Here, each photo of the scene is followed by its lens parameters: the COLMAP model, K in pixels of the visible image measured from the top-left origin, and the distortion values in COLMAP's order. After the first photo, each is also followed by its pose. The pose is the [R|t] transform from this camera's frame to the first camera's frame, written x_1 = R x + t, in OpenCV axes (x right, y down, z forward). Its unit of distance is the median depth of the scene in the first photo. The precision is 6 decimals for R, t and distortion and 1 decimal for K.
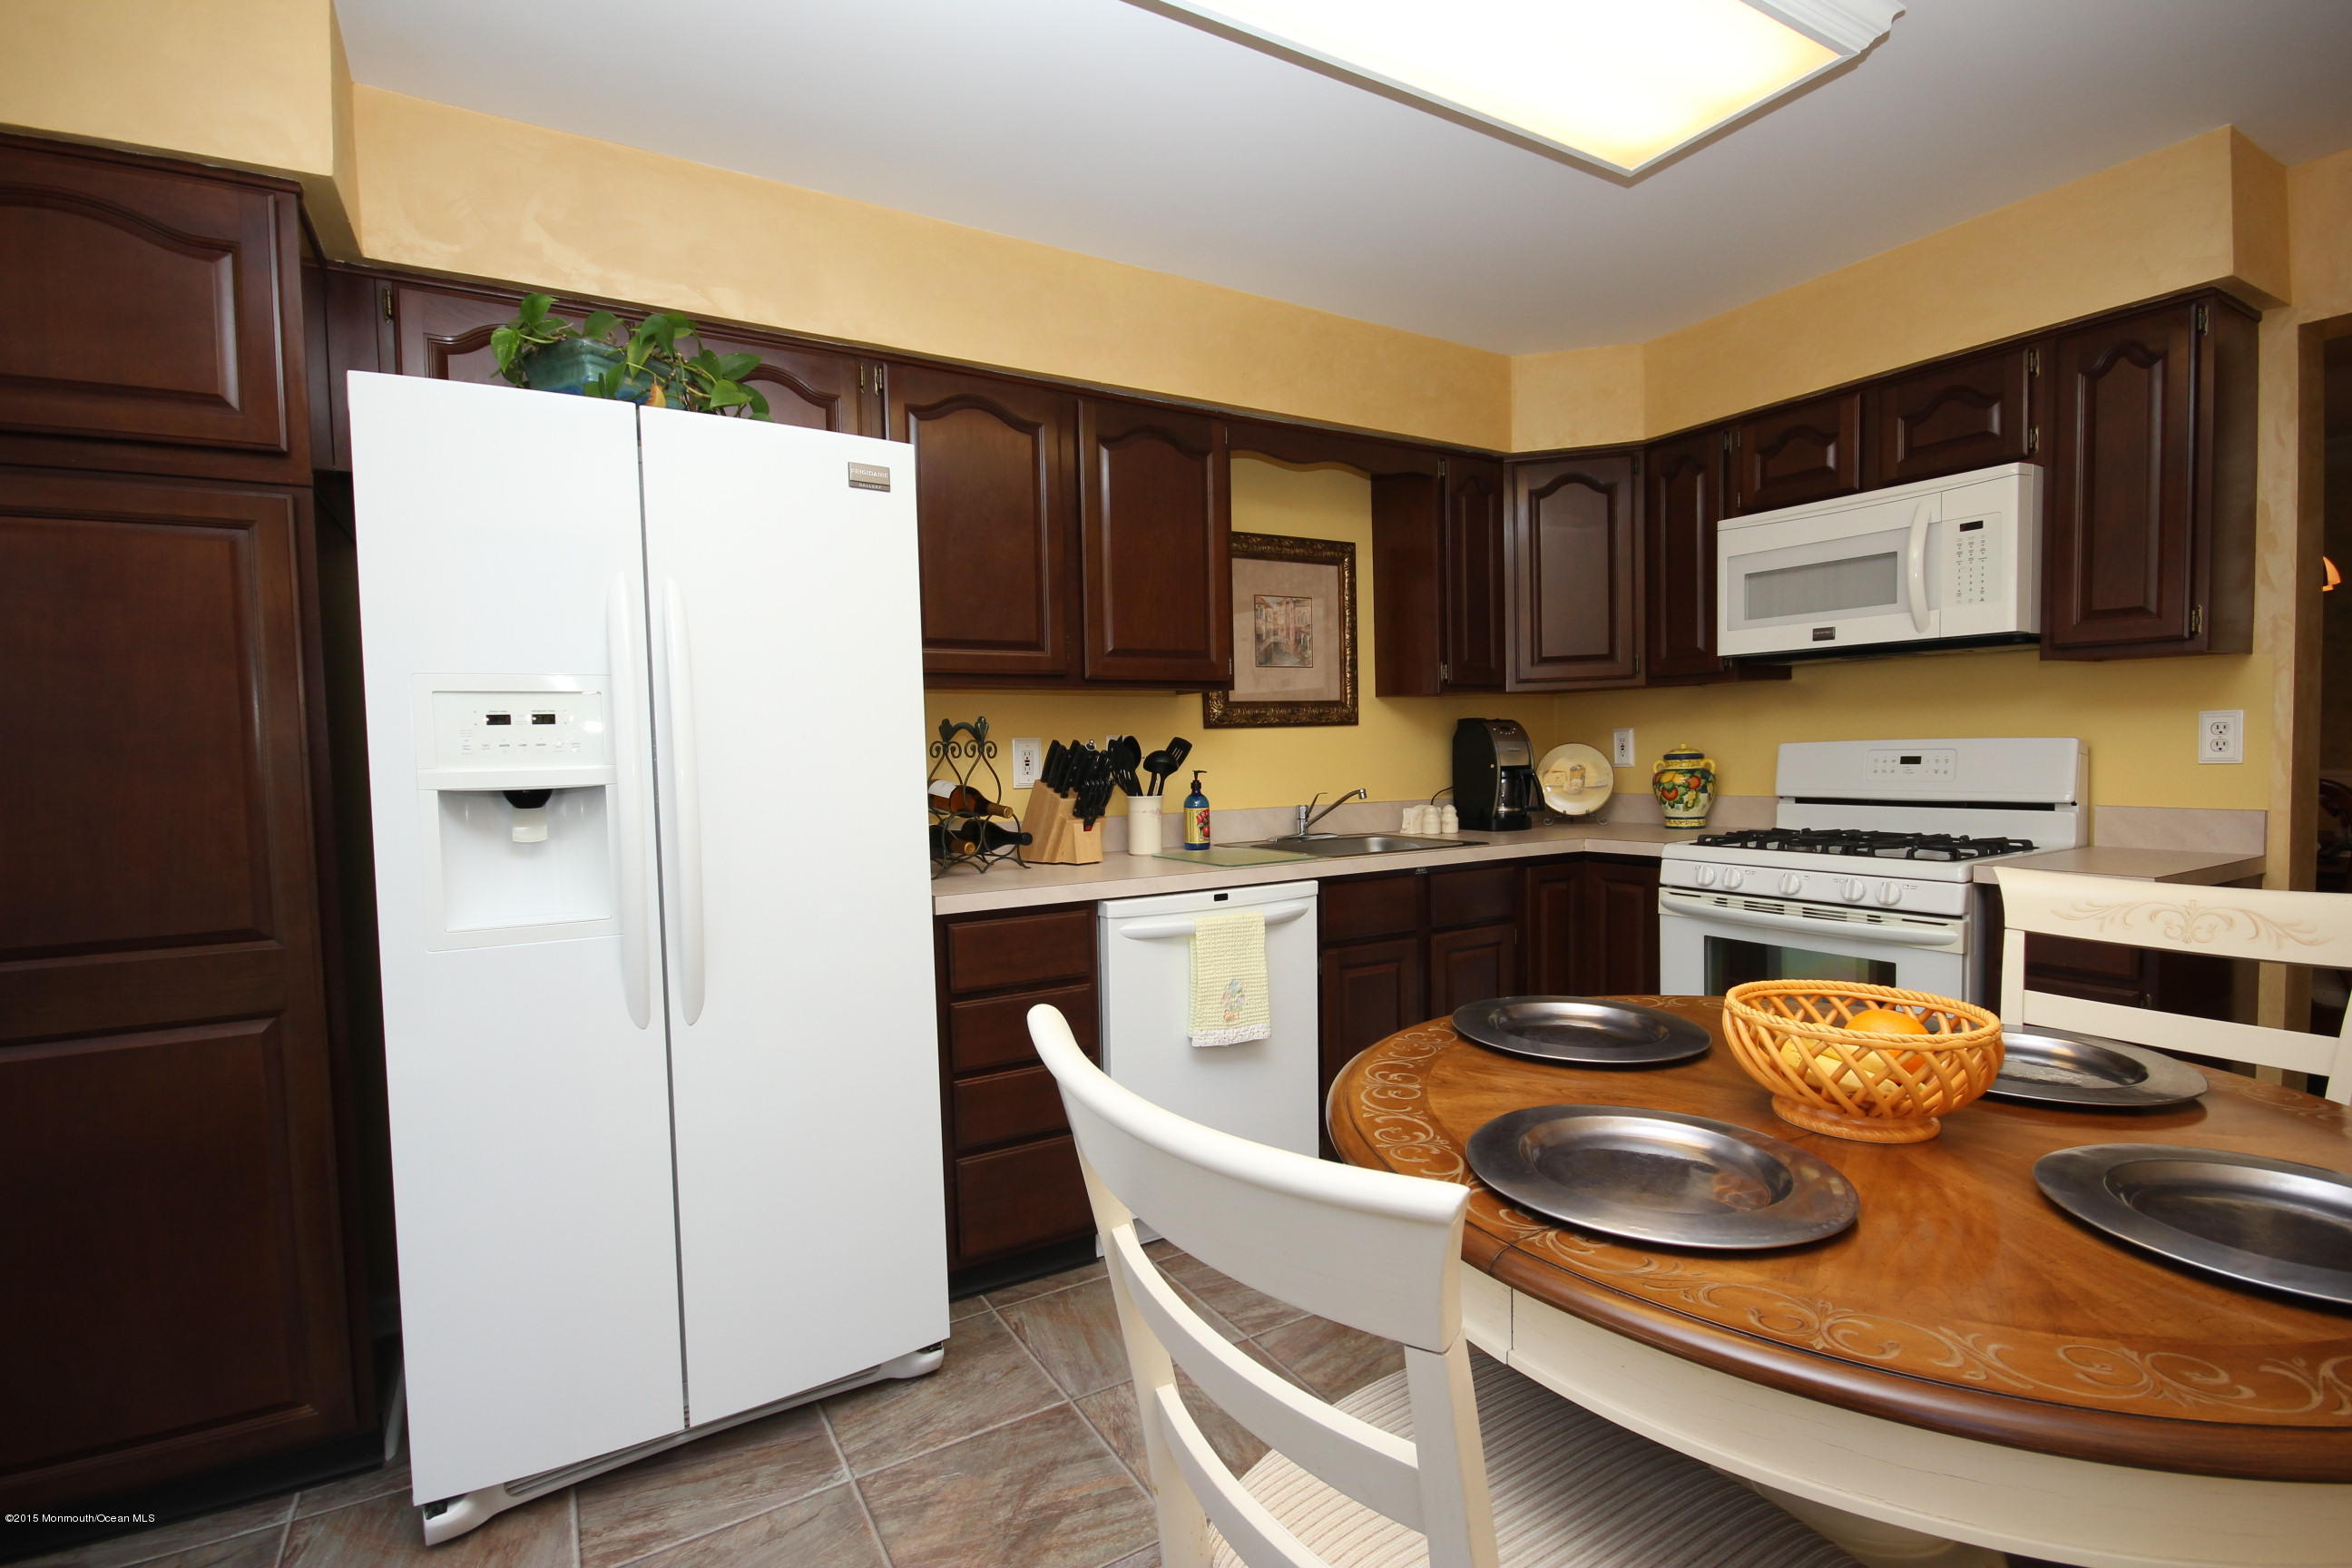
lens RADIAL K [[1095.4, 0, 1186.8], [0, 1095.4, 786.4], [0, 0, 1]] dist [-0.000904, 0.000024]
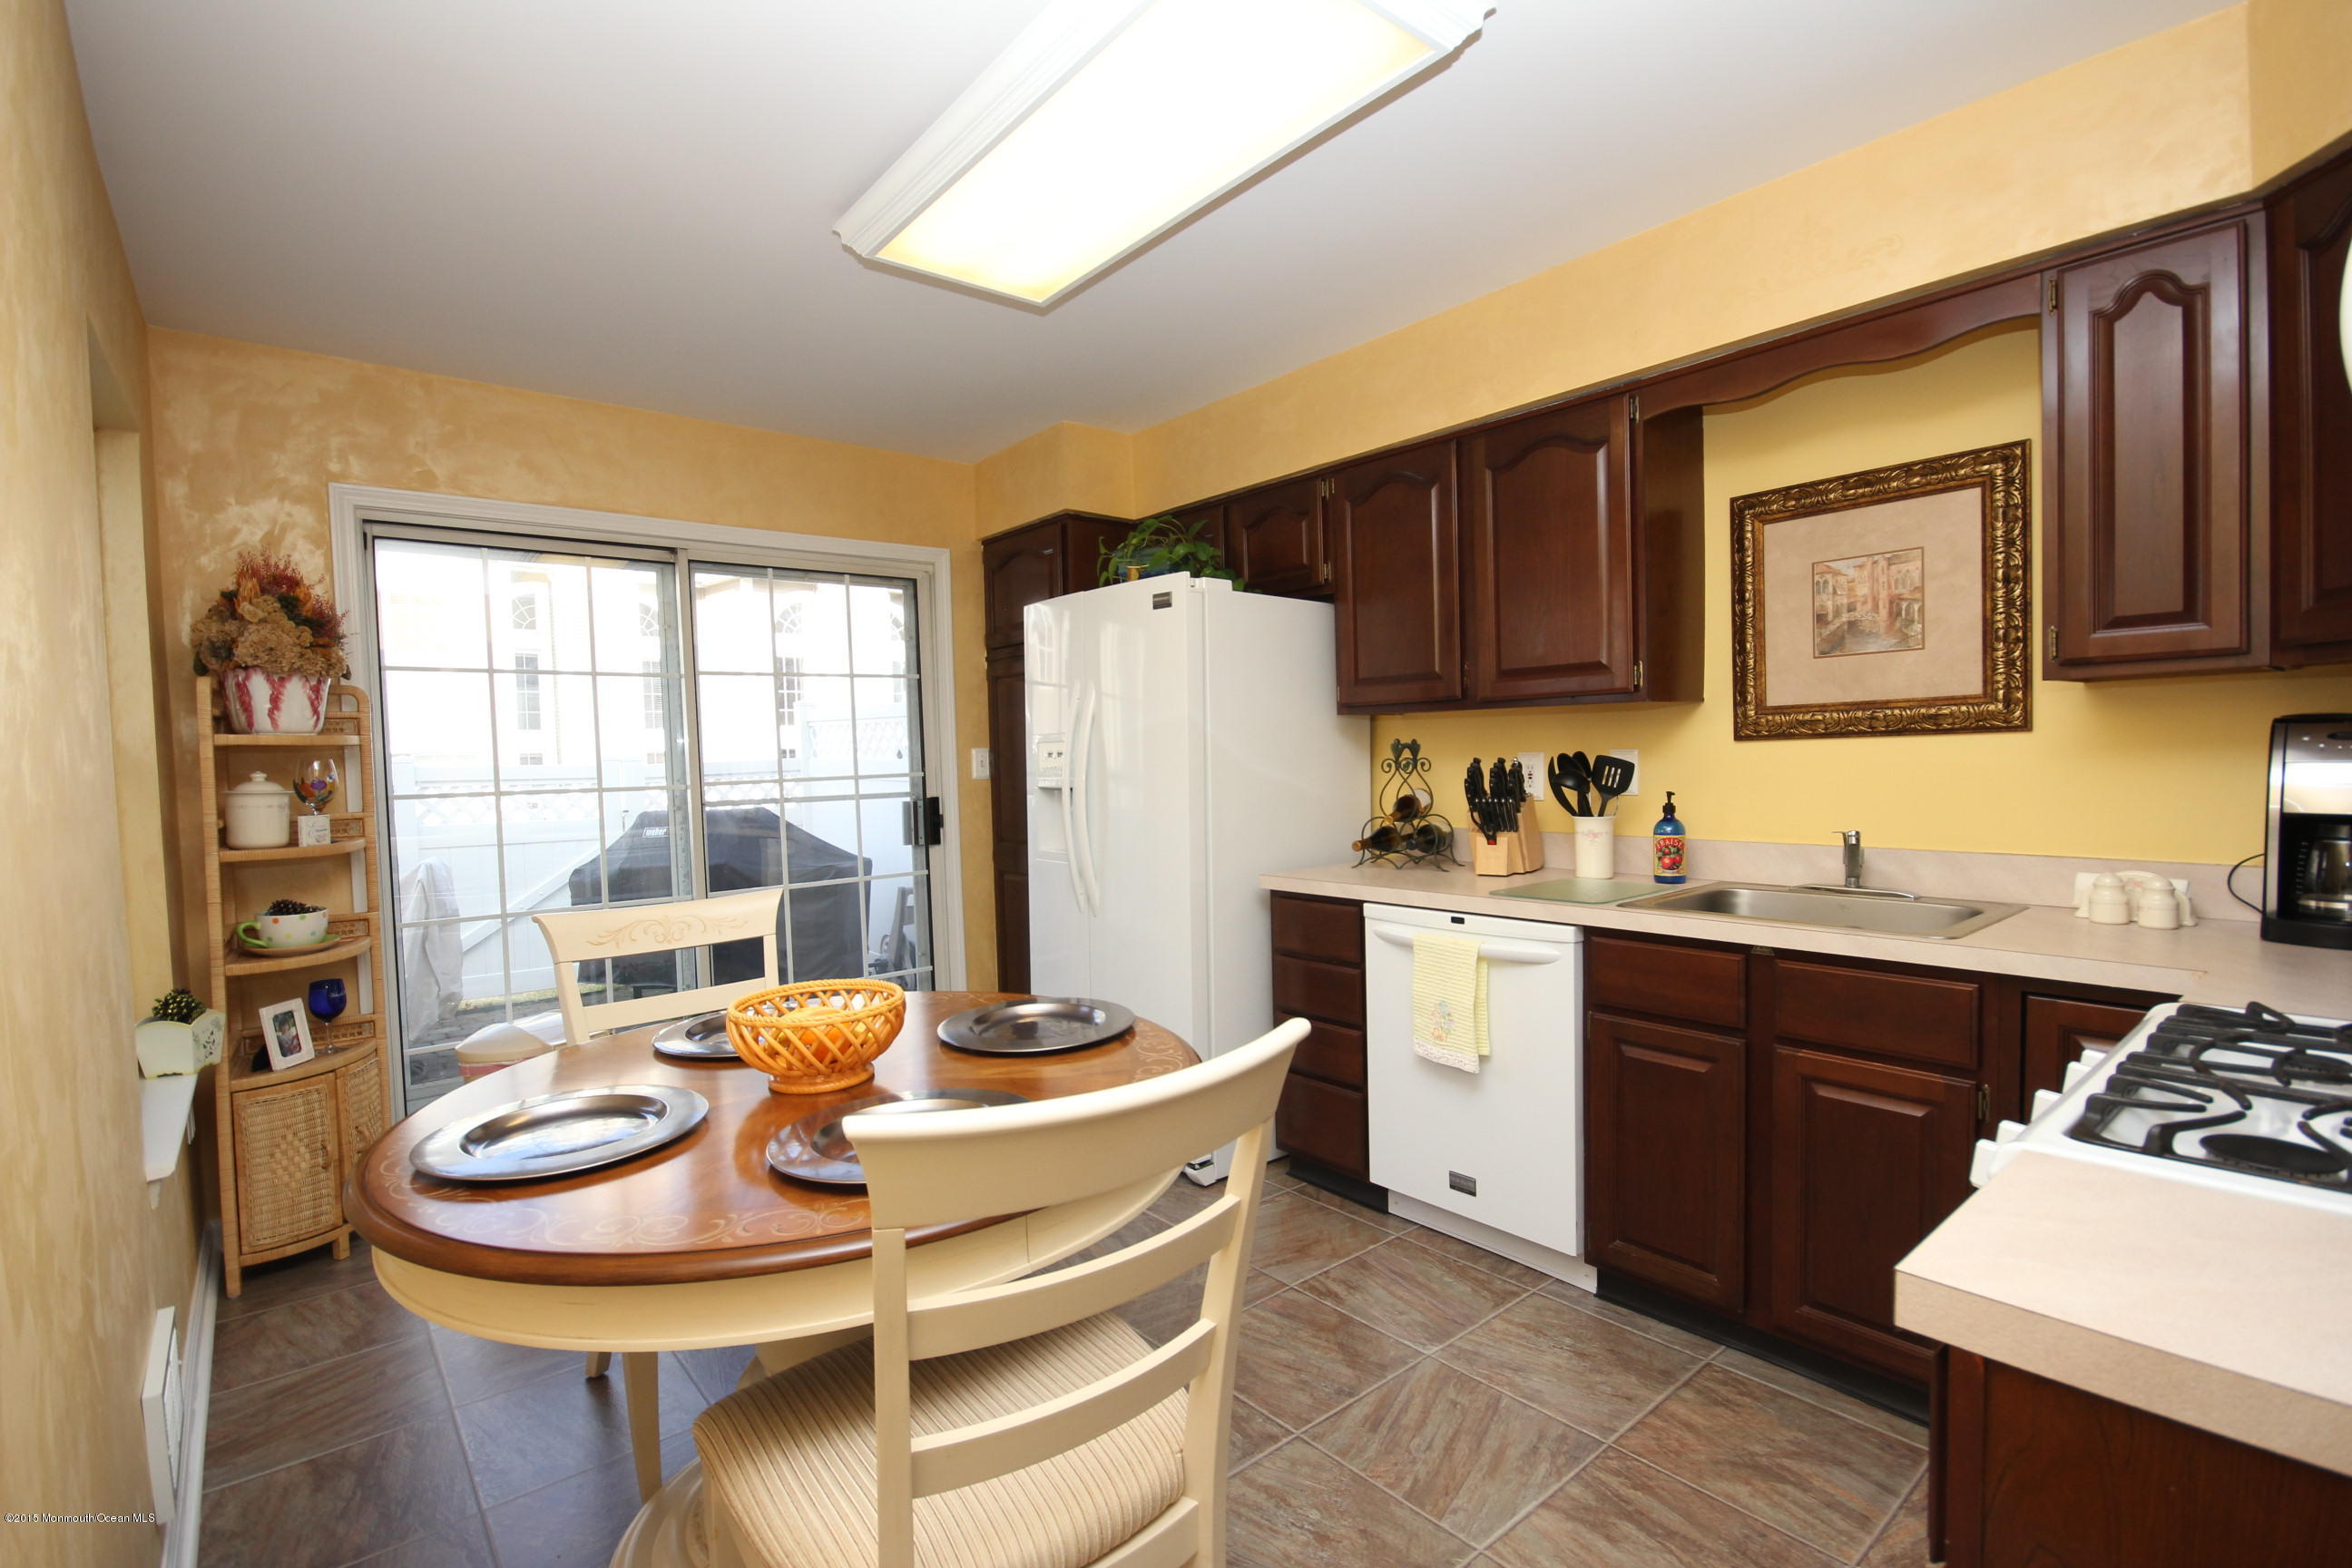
lens RADIAL K [[1095.4, 0, 1186.8], [0, 1095.4, 786.4], [0, 0, 1]] dist [-0.000904, 0.000024]
pose [[0.156974, 0.045752, -0.986542, 0.800413], [-0.015073, 0.998921, 0.043928, -0.050841], [0.987488, 0.007975, 0.157494, 0.486517]]
